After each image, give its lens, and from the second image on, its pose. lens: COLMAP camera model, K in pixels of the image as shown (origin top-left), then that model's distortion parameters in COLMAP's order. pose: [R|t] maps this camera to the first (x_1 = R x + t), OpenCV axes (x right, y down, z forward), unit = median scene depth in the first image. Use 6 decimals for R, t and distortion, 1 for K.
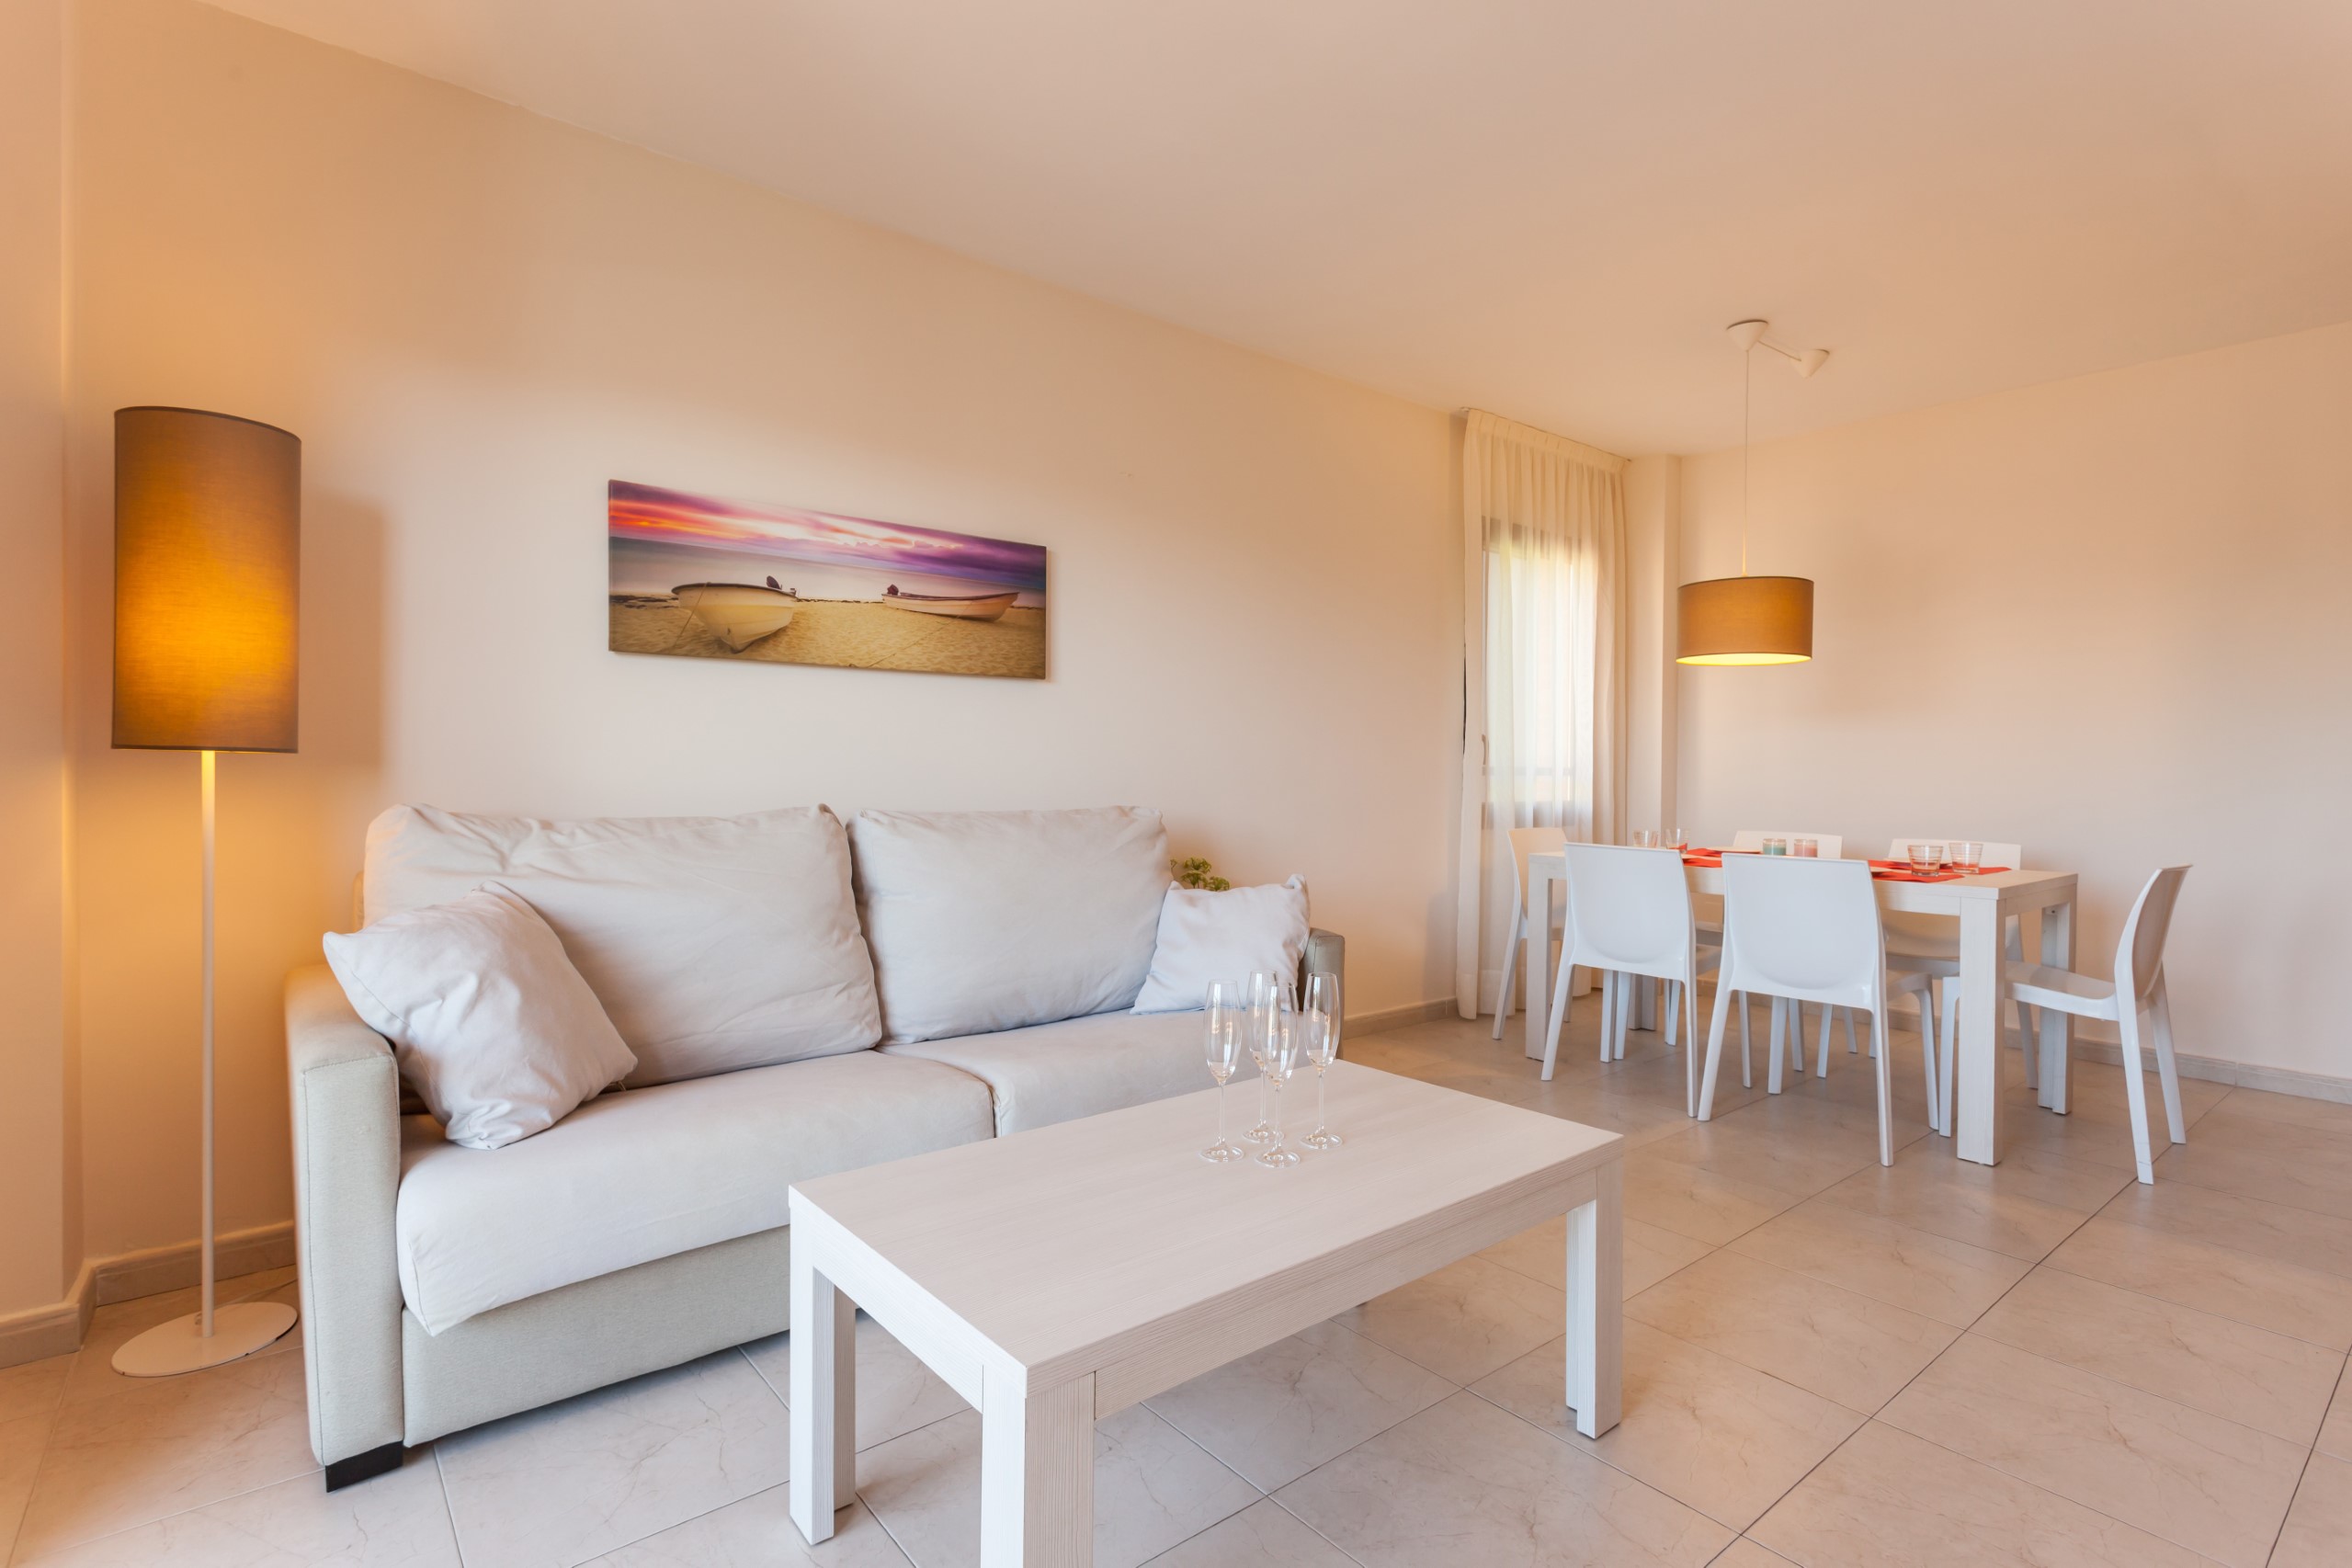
lens RADIAL K [[1171.2, 0, 1184.2], [0, 1171.2, 740.1], [0, 0, 1]] dist [-0.000578, 0.000108]
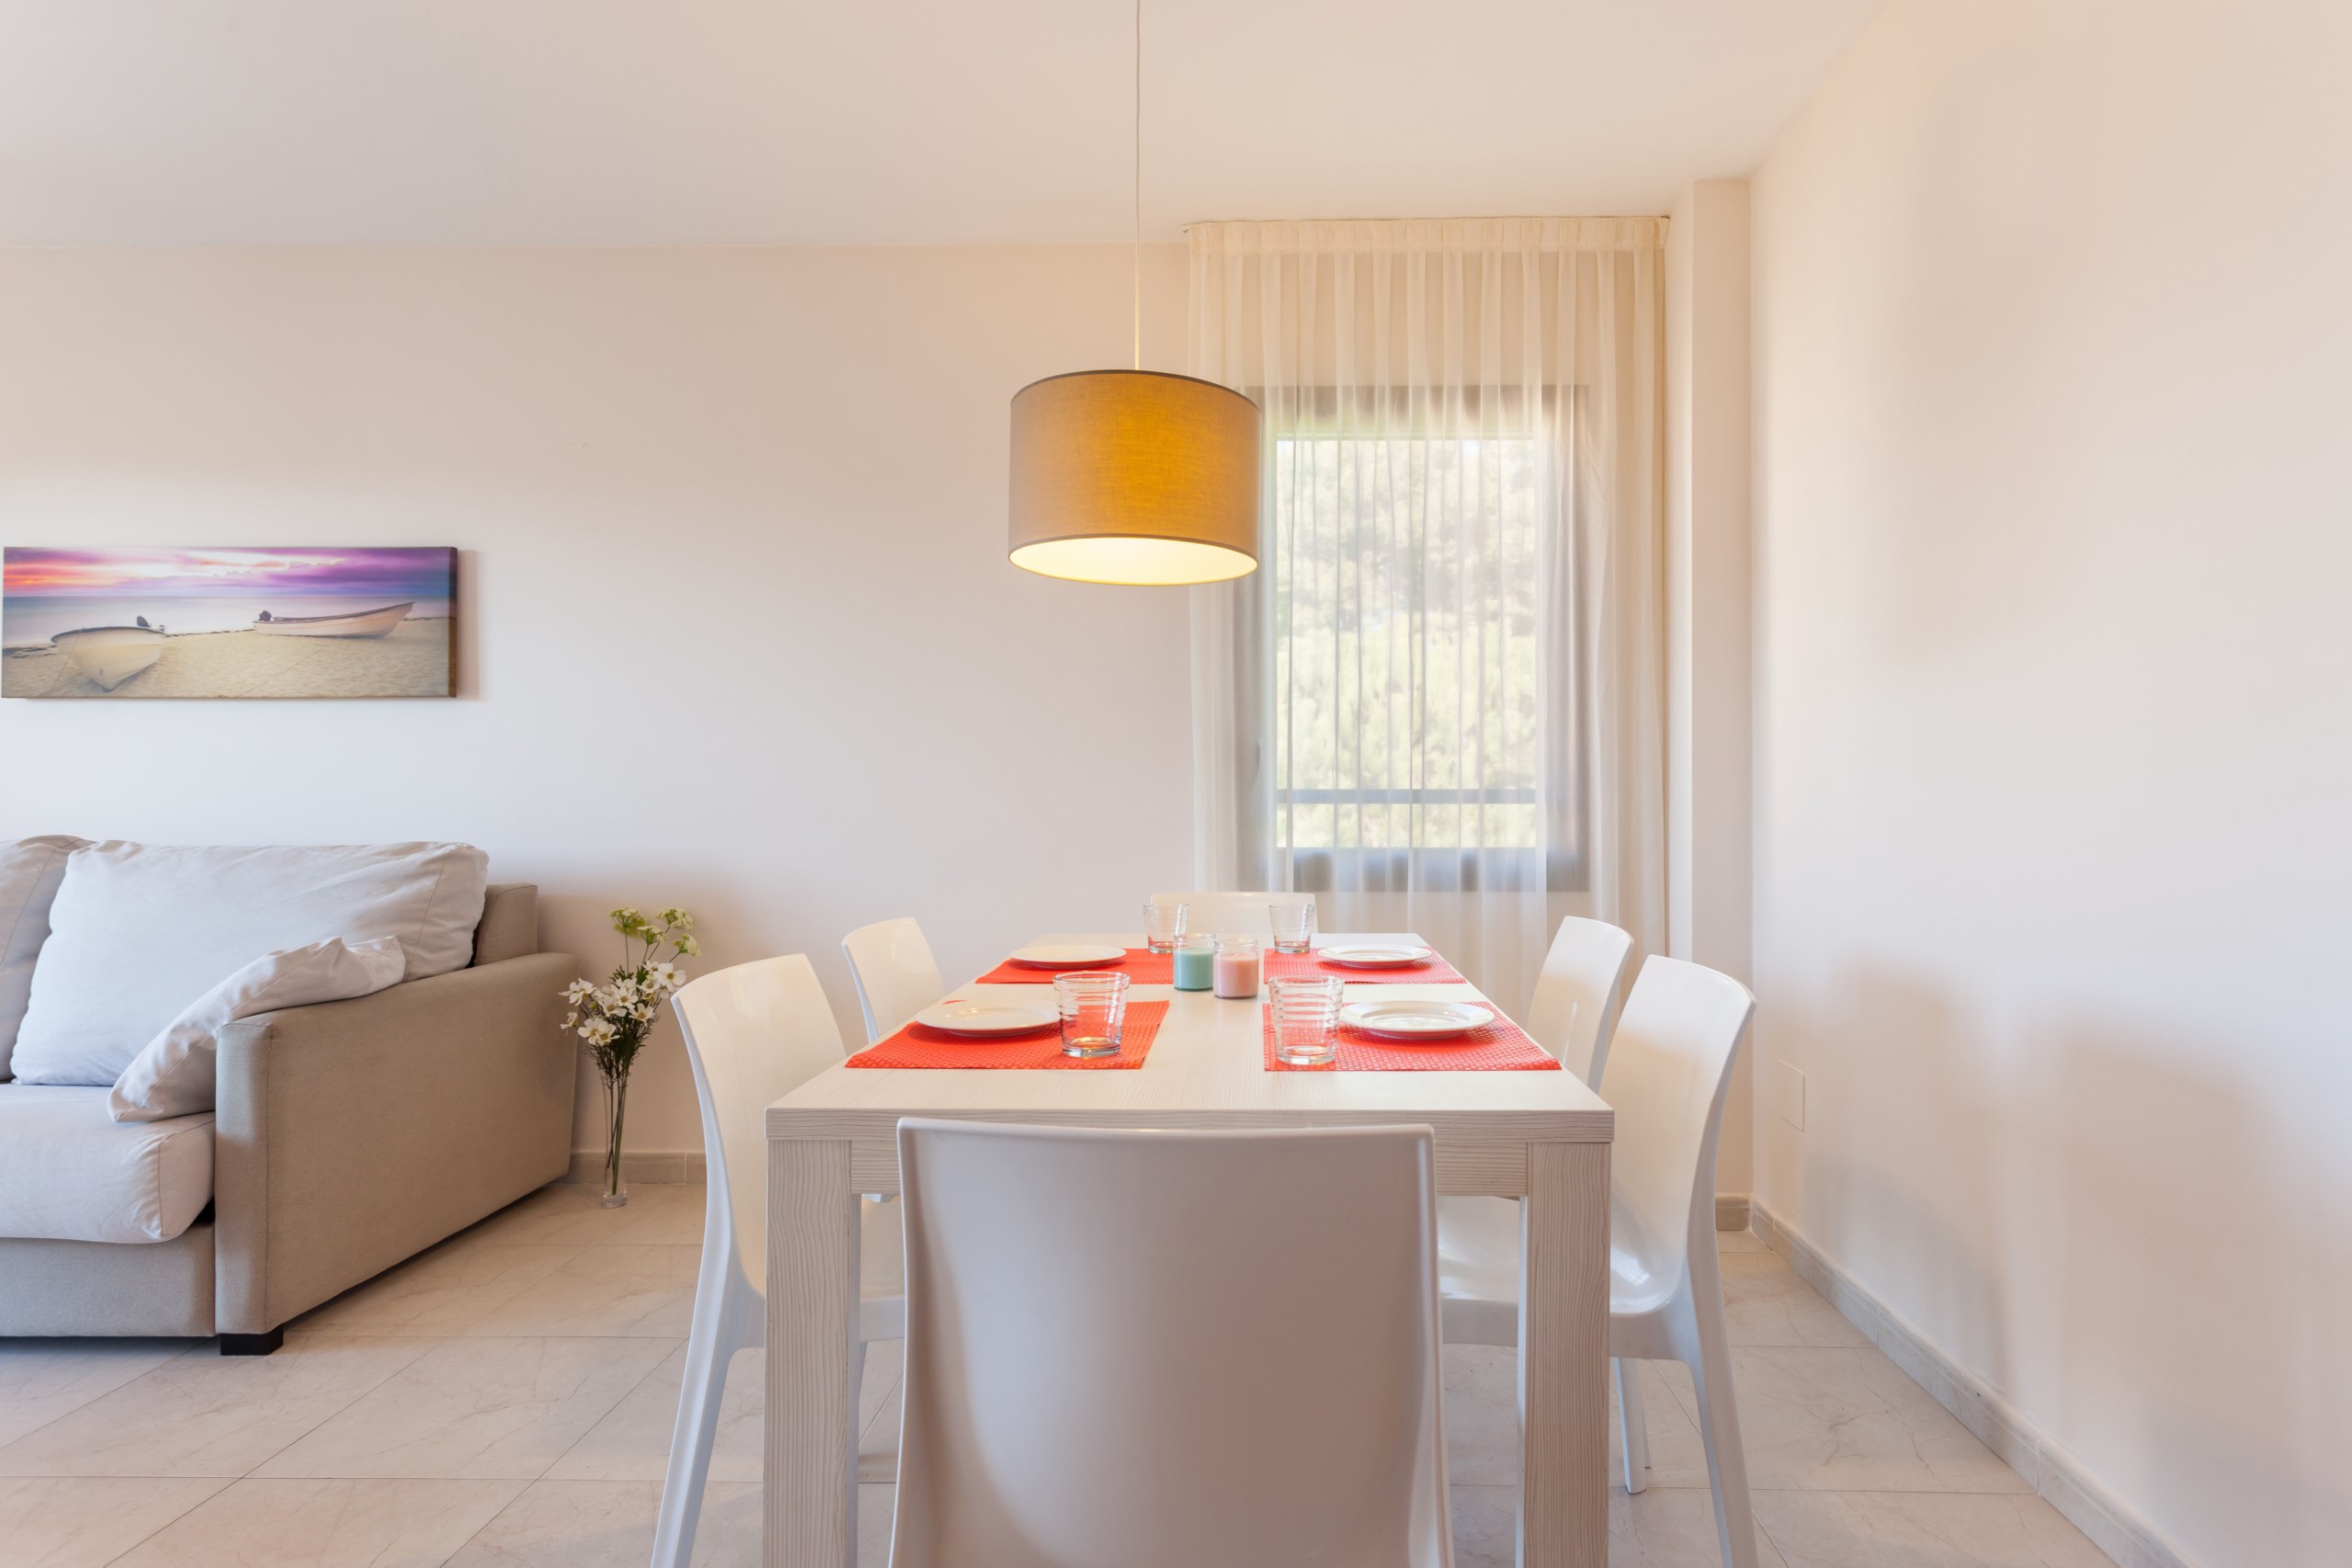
lens RADIAL K [[1165.2, 0, 1164.2], [0, 1165.2, 789.2], [0, 0, 1]] dist [0.001681, 0.000766]
pose [[0.755936, -0.007066, -0.654607, 0.975067], [0.022198, 0.999643, 0.014844, 0.018583], [0.654269, -0.025752, 0.755824, 0.772218]]
